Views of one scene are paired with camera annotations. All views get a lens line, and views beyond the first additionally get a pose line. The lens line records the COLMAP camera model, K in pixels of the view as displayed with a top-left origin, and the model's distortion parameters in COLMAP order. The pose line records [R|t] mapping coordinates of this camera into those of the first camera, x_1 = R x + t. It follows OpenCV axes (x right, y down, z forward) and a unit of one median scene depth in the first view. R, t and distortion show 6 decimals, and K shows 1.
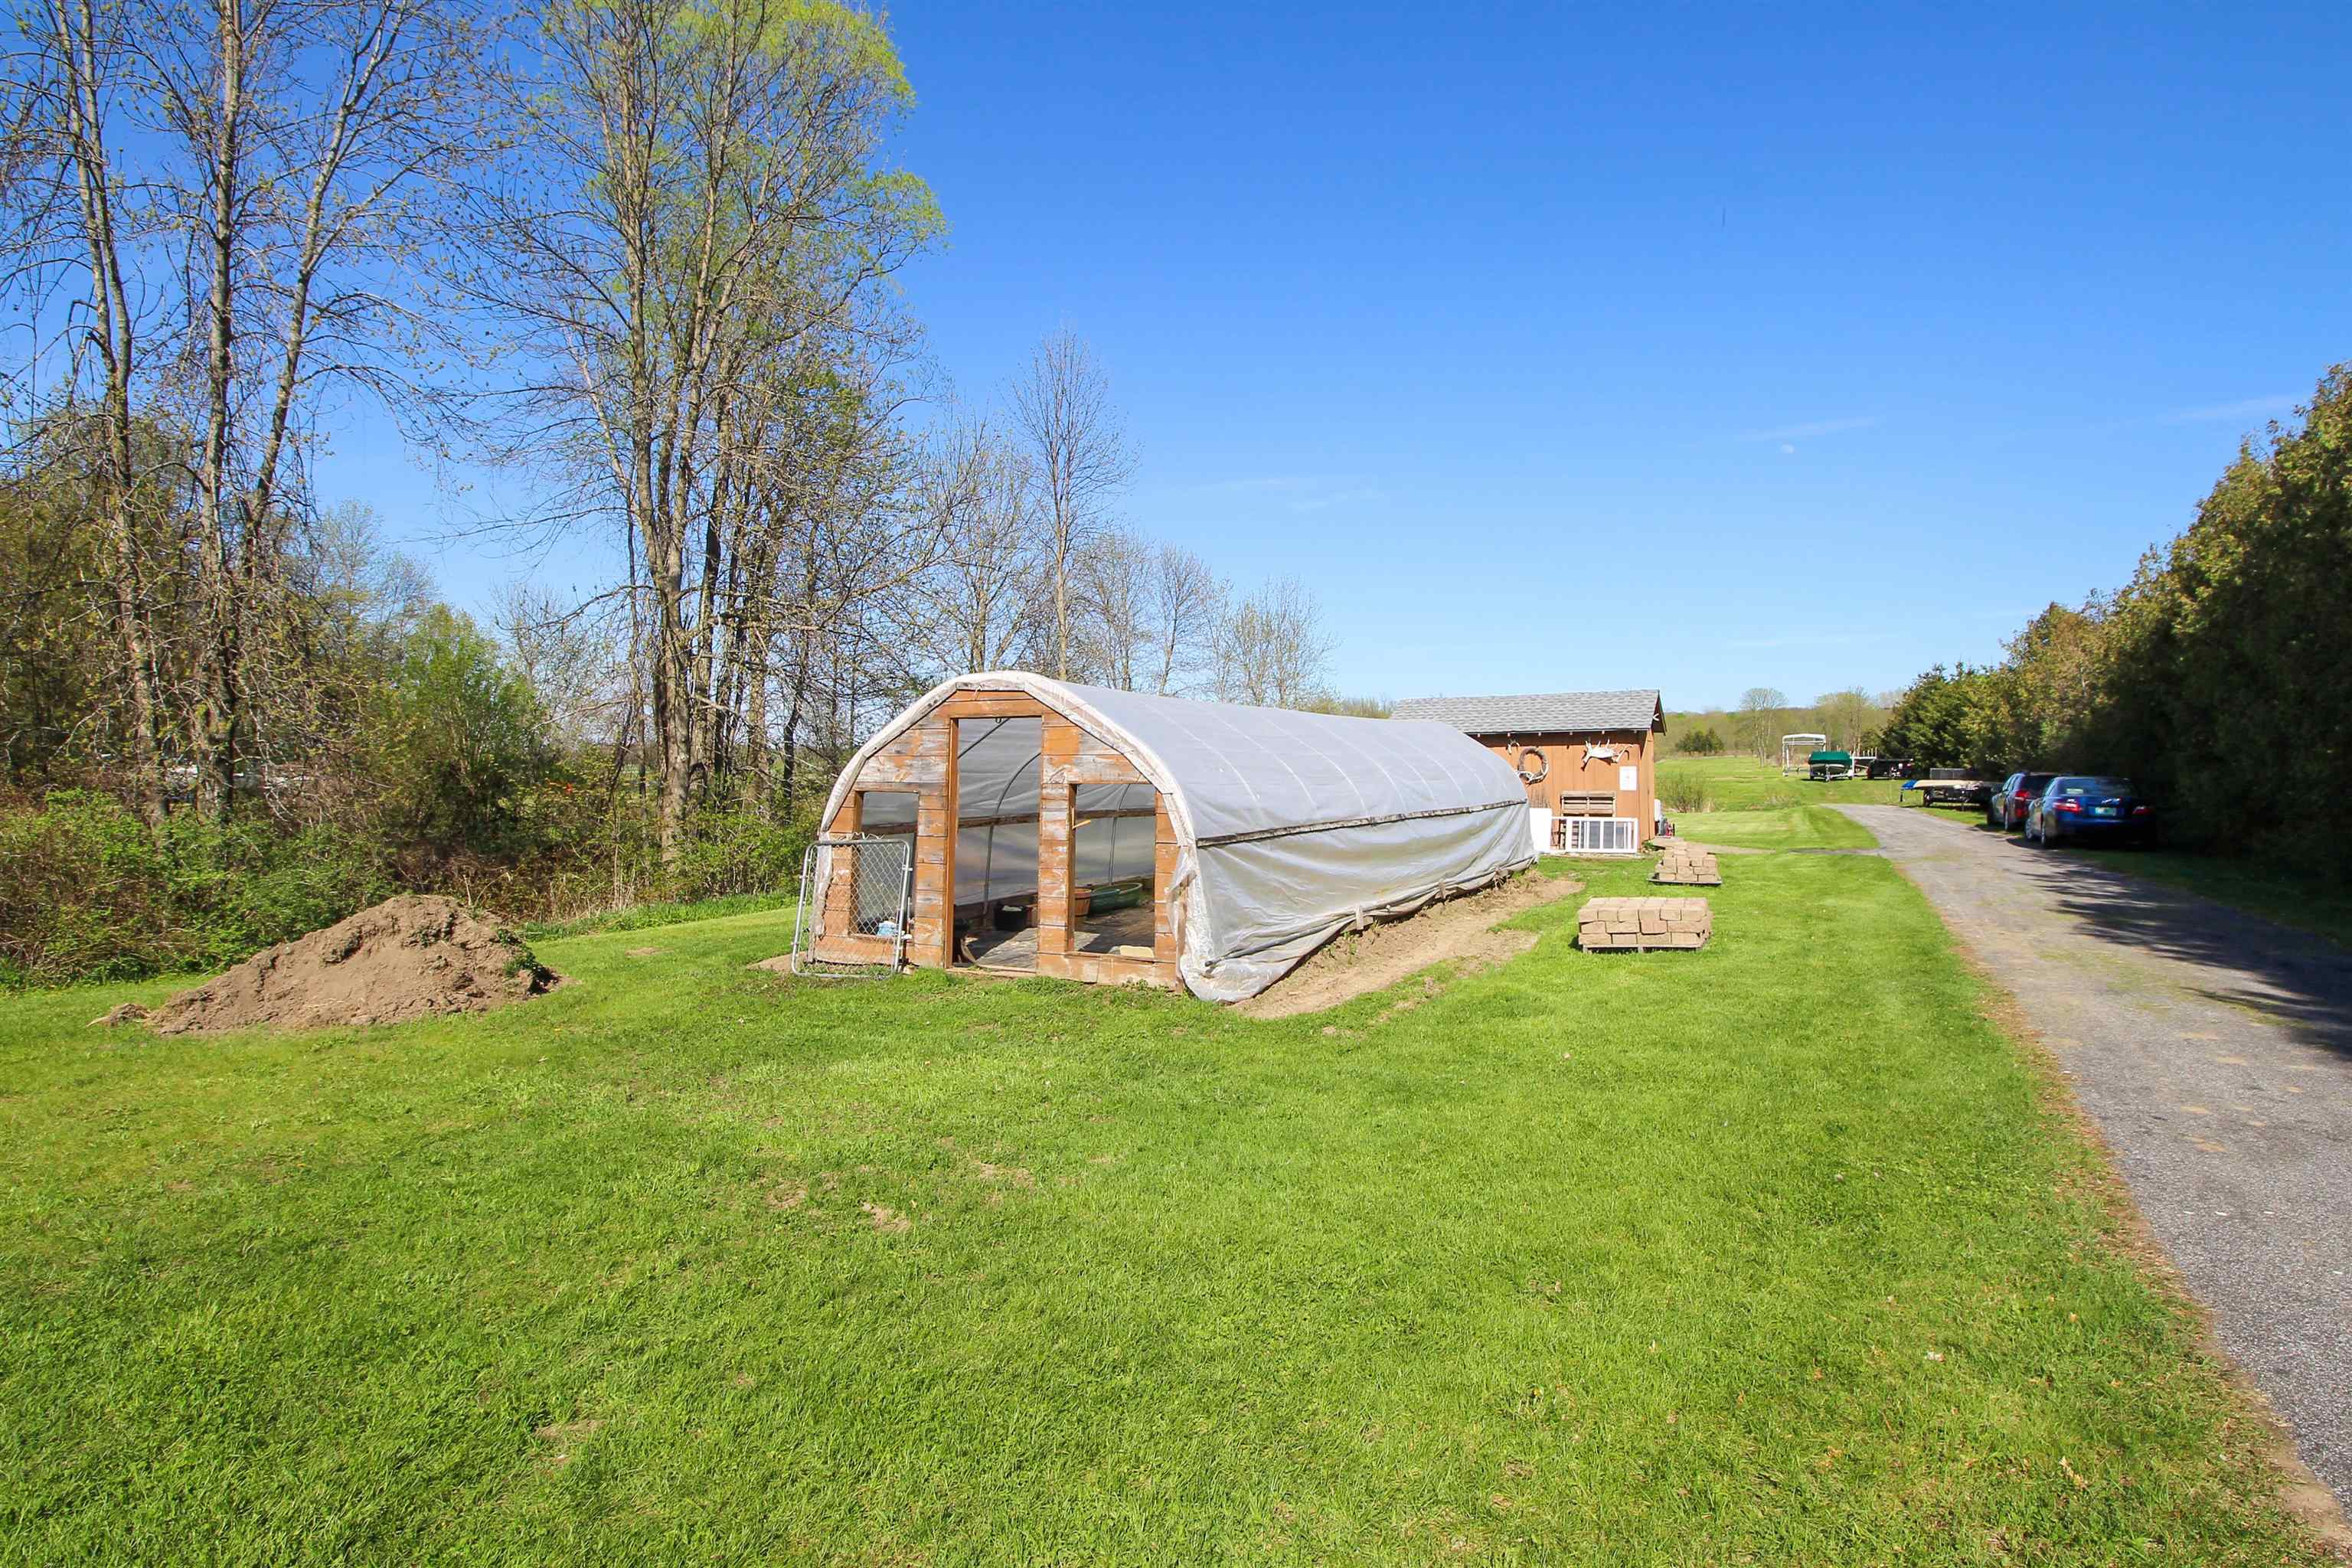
lens RADIAL K [[1096.7, 0, 1176.0], [0, 1096.7, 784.0], [0, 0, 1]] dist [0.000730, -0.014194]
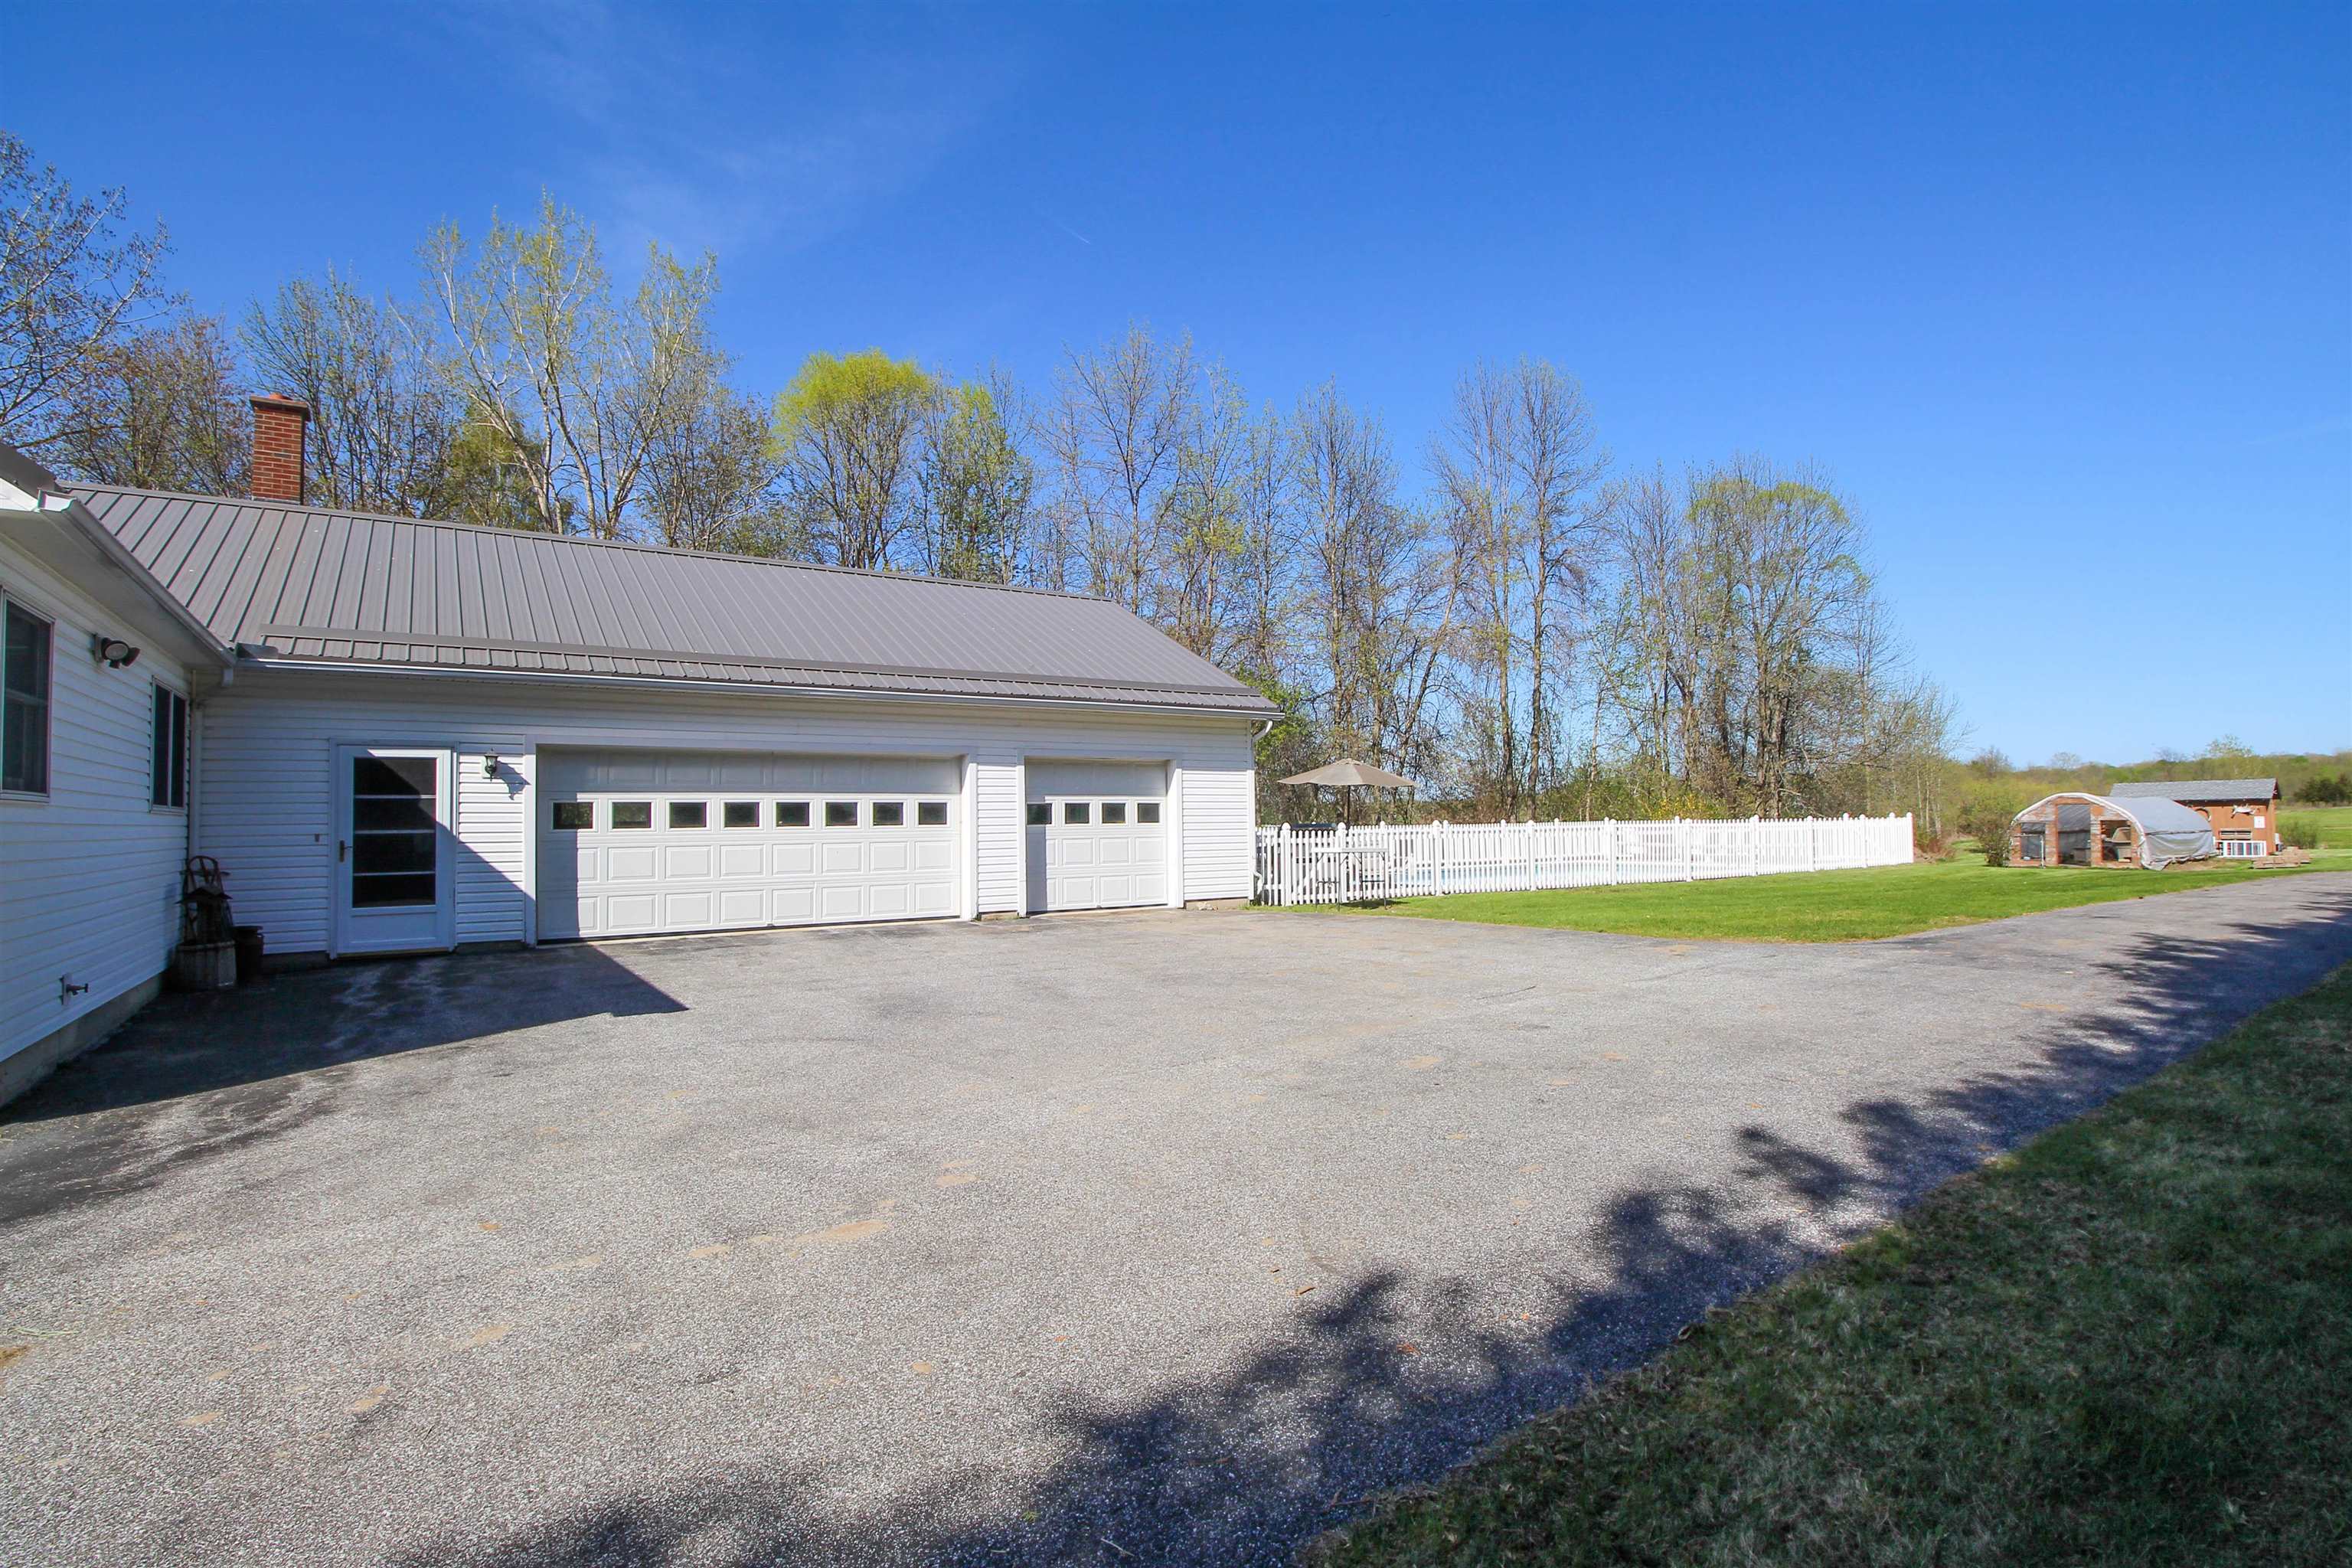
lens RADIAL K [[1096.7, 0, 1176.0], [0, 1096.7, 784.0], [0, 0, 1]] dist [0.000730, -0.014194]
pose [[0.929866, -0.014721, -0.367603, -0.852928], [-0.003632, 0.998783, -0.049183, 0.035670], [0.367879, 0.047068, 0.928681, -1.909853]]
